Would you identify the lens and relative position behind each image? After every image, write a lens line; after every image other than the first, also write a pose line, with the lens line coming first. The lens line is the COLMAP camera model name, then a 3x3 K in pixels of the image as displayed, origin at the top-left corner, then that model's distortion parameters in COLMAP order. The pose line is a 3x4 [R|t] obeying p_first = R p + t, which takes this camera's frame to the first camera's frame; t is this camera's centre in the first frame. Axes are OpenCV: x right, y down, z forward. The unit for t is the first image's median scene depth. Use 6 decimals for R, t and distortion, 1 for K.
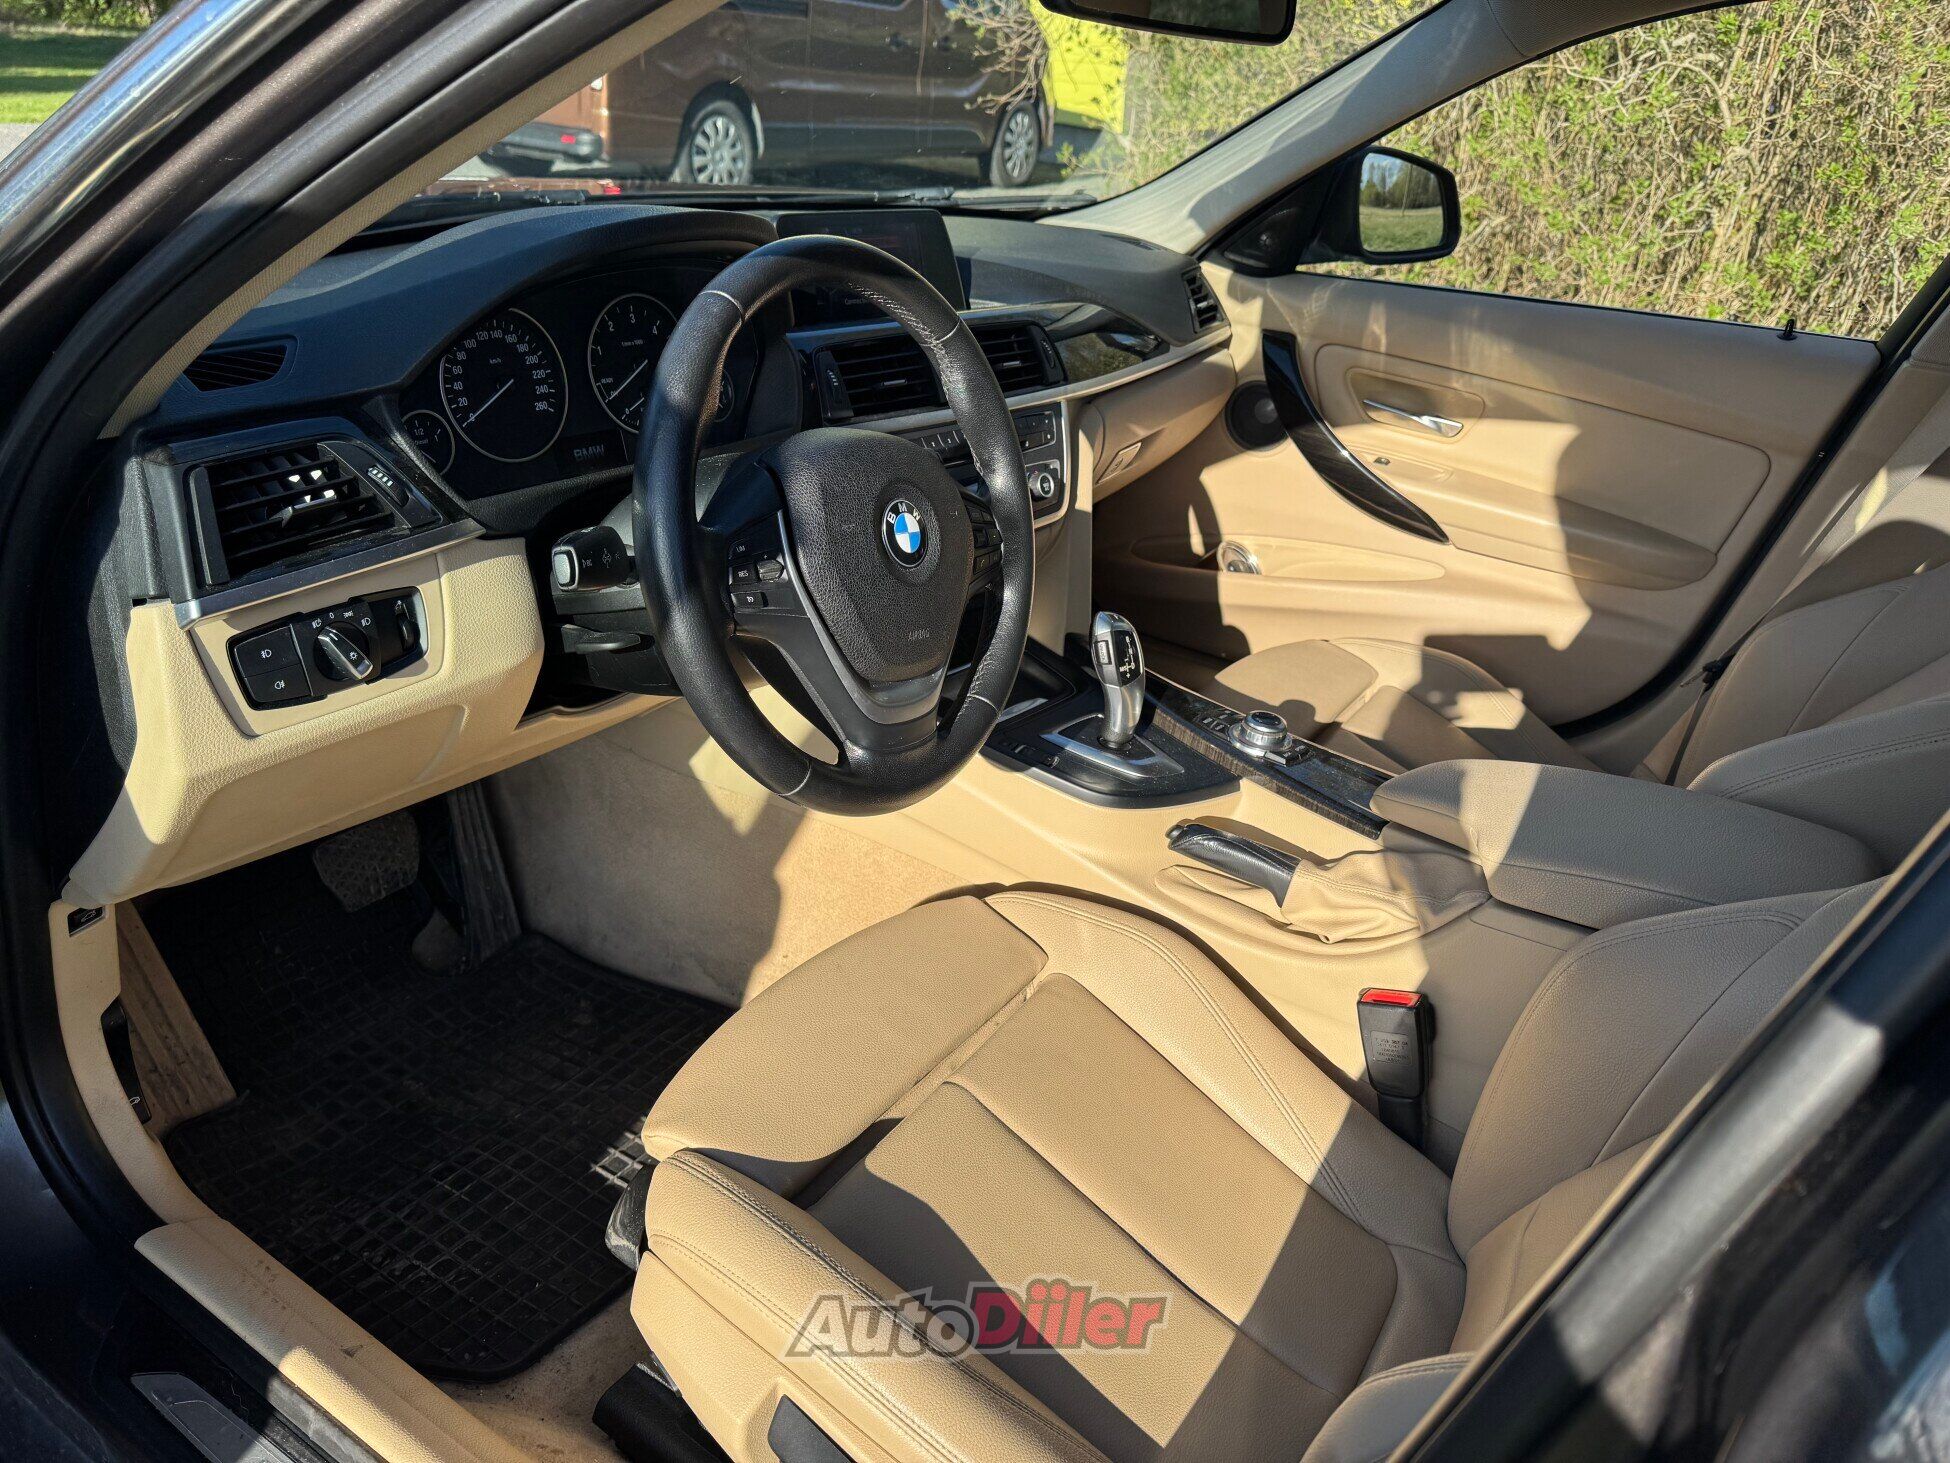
lens RADIAL K [[1346.9, 0, 968.9], [0, 1346.9, 735.2], [0, 0, 1]] dist [-0.003682, -0.023352]
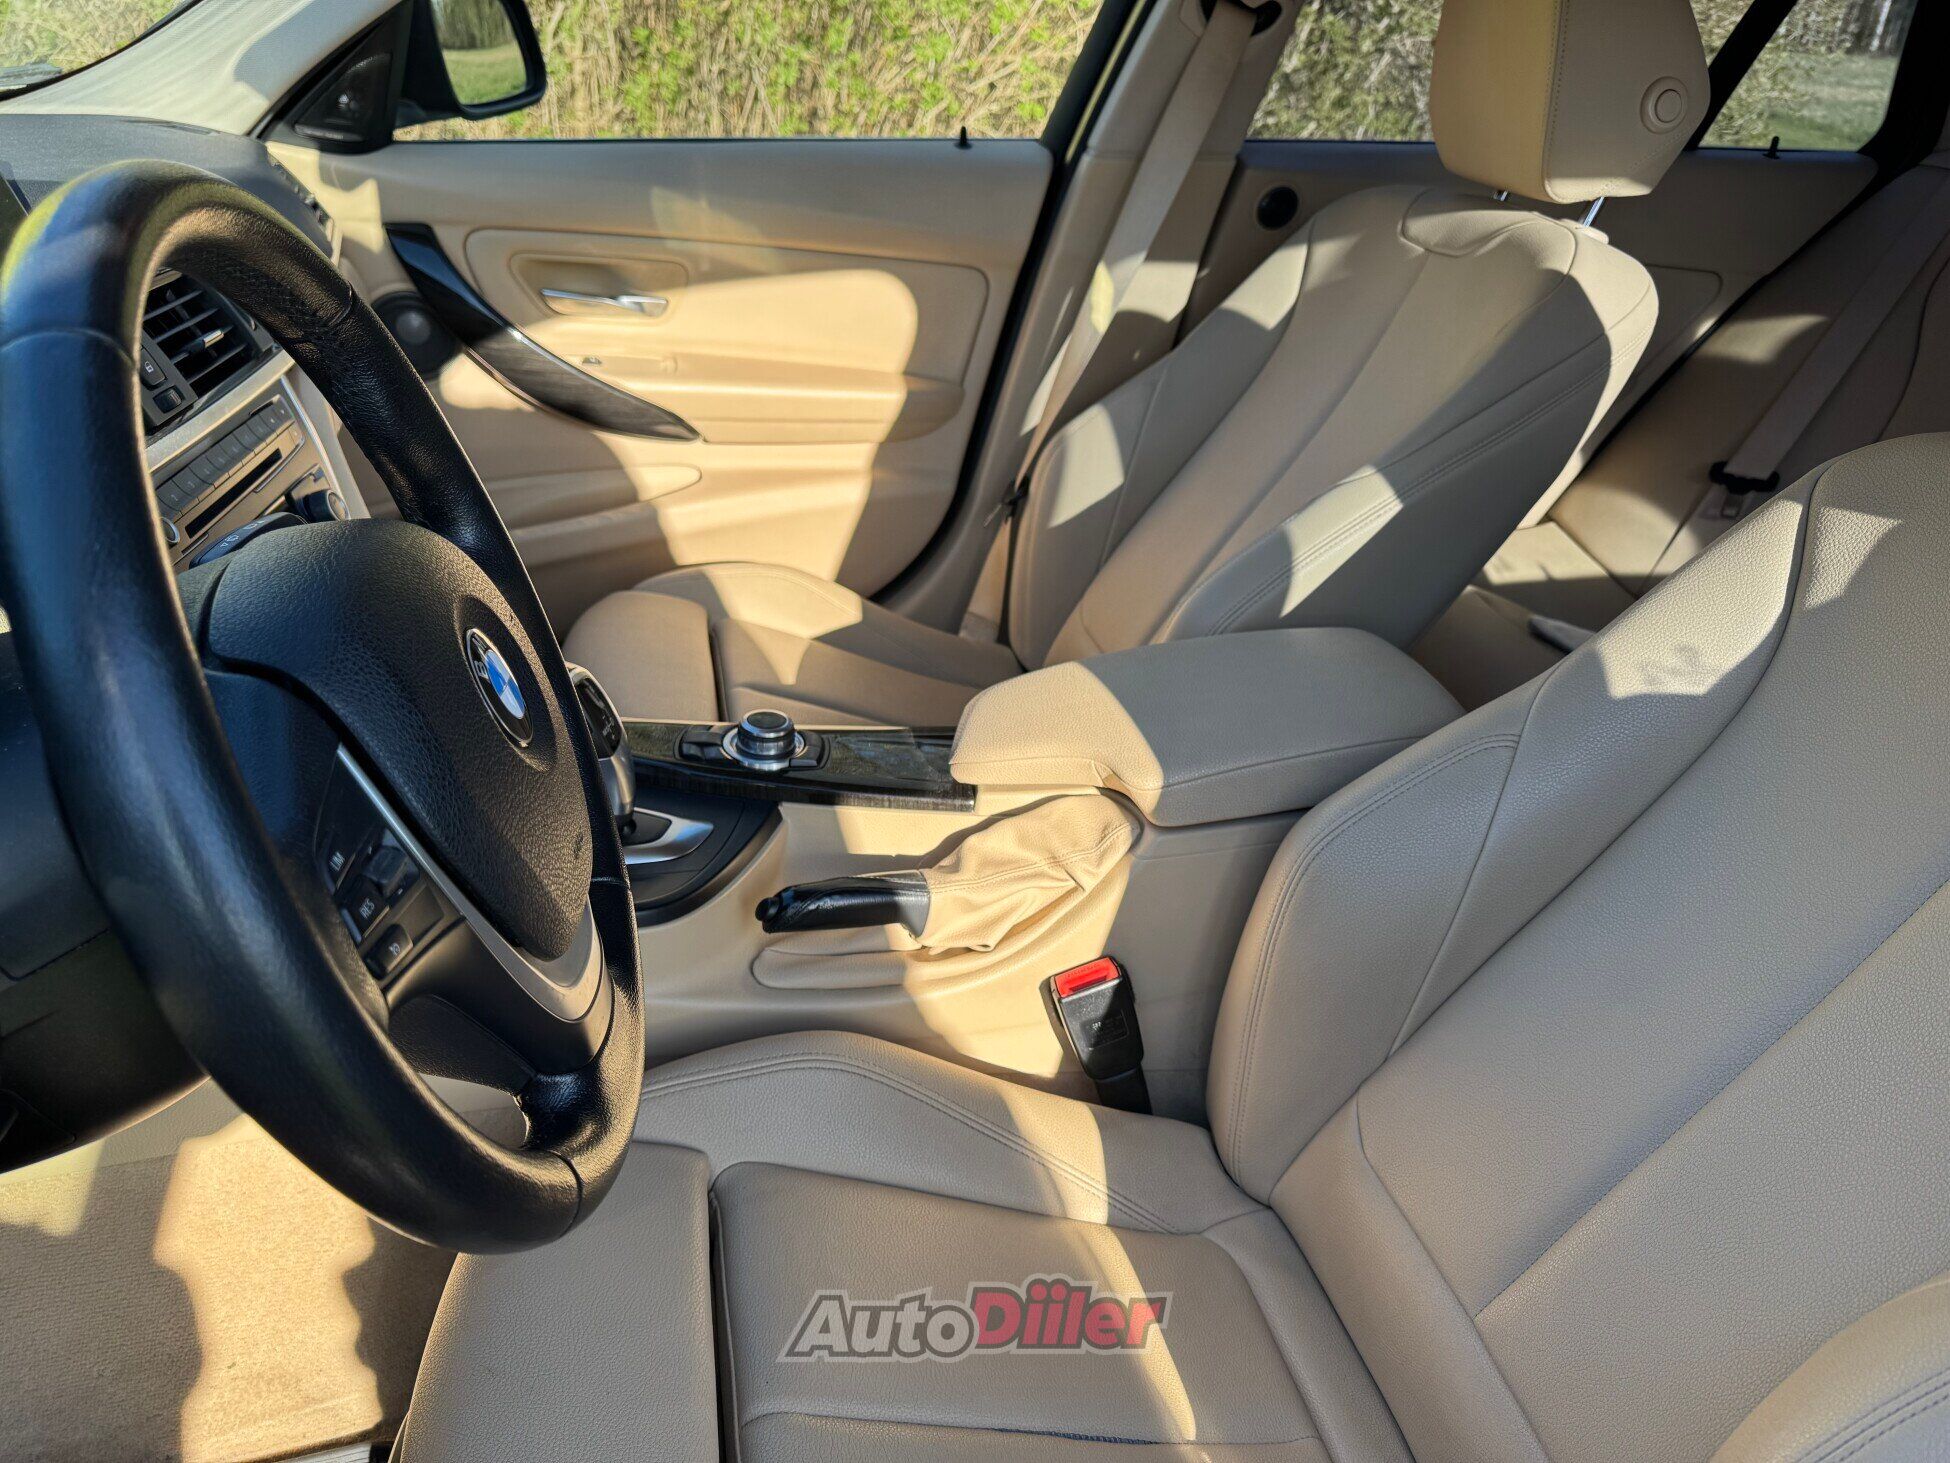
lens RADIAL K [[1346.9, 0, 963.5], [0, 1346.9, 758.8], [0, 0, 1]] dist [-0.003682, -0.023352]
pose [[0.703978, -0.385476, 0.596509, -0.124432], [0.317878, 0.922083, 0.220720, -0.091773], [-0.635113, 0.034235, 0.771660, 0.233563]]
